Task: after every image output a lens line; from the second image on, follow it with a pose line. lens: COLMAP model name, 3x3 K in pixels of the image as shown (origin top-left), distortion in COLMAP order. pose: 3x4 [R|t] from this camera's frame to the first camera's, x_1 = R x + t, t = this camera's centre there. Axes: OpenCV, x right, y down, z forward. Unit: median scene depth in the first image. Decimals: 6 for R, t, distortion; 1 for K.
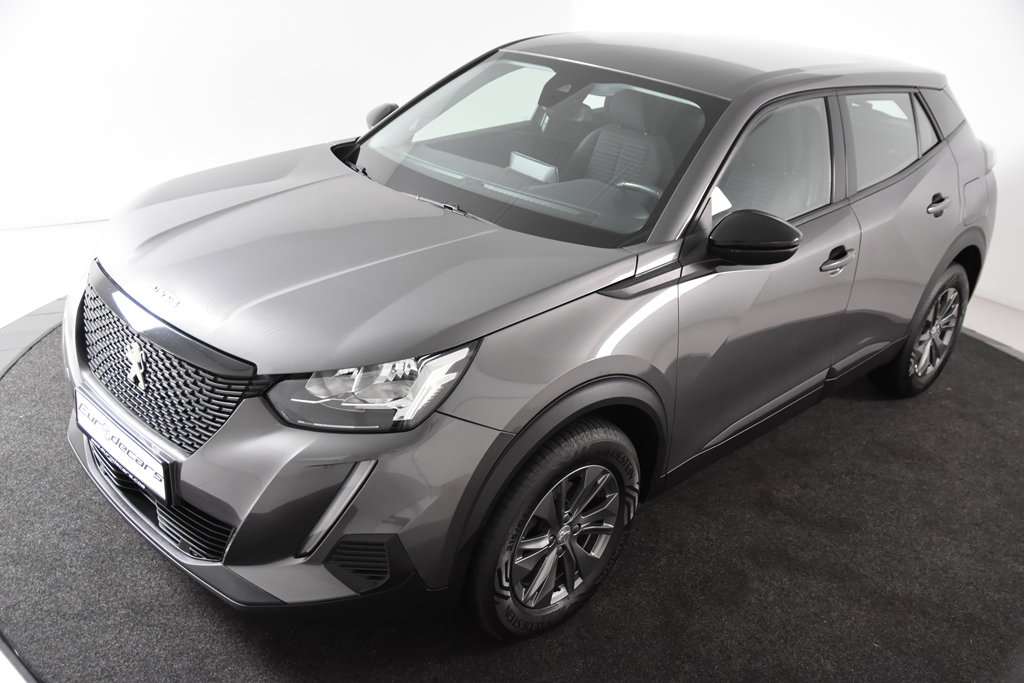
lens RADIAL K [[952.9, 0, 512.0], [0, 952.9, 341.5], [0, 0, 1]] dist [-0.012981, -0.005661]
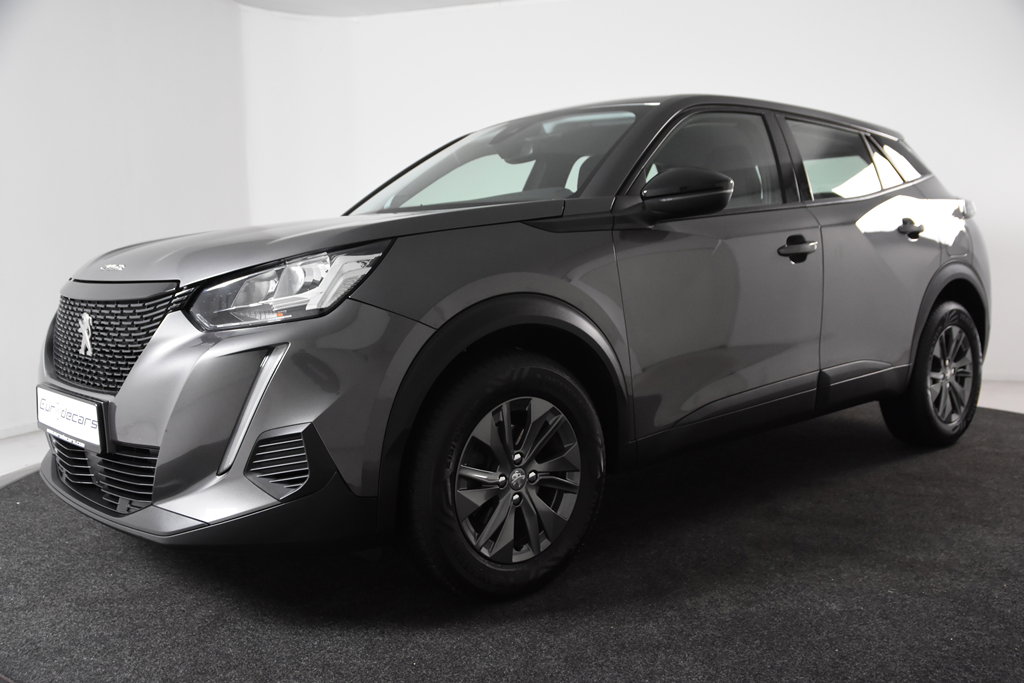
lens RADIAL K [[944.6, 0, 512.0], [0, 944.6, 341.5], [0, 0, 1]] dist [-0.048191, -0.000641]
pose [[0.991150, -0.110758, -0.073169, 0.128981], [0.082375, 0.945421, -0.315266, 0.359339], [0.104094, 0.306449, 0.946178, 0.075053]]
